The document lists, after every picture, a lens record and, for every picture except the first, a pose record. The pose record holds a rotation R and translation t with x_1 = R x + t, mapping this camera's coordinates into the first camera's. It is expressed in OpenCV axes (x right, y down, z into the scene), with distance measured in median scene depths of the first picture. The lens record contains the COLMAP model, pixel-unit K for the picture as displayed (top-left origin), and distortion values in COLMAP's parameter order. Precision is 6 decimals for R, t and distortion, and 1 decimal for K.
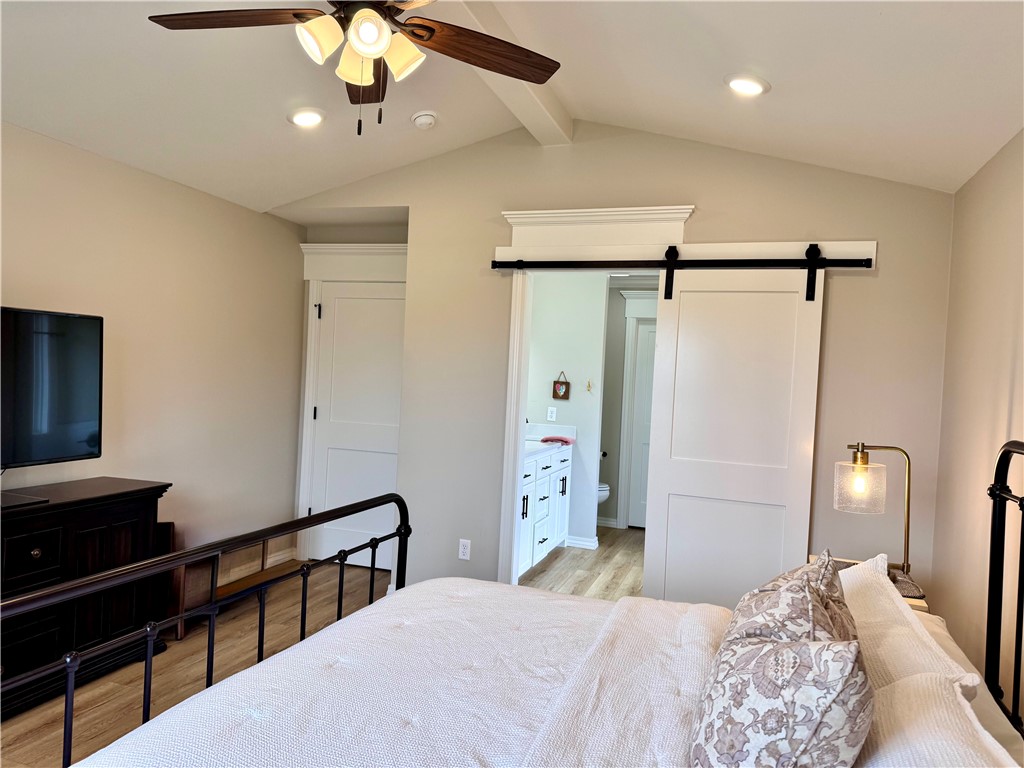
lens RADIAL K [[715.0, 0, 513.3], [0, 715.0, 385.4], [0, 0, 1]] dist [0.004470, 0.001865]
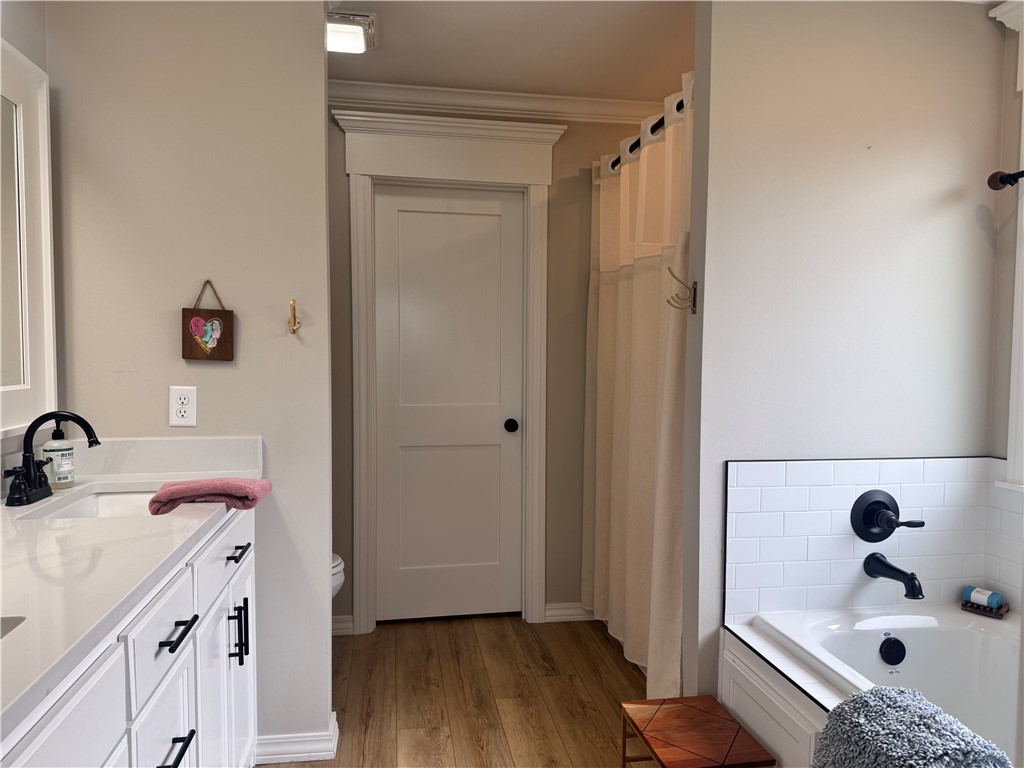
lens RADIAL K [[715.0, 0, 515.0], [0, 715.0, 388.5], [0, 0, 1]] dist [0.004470, 0.001865]
pose [[0.880944, -0.071237, 0.467829, 0.034387], [0.044786, 0.996718, 0.067438, 0.015672], [-0.471097, -0.038457, 0.881243, 0.629339]]
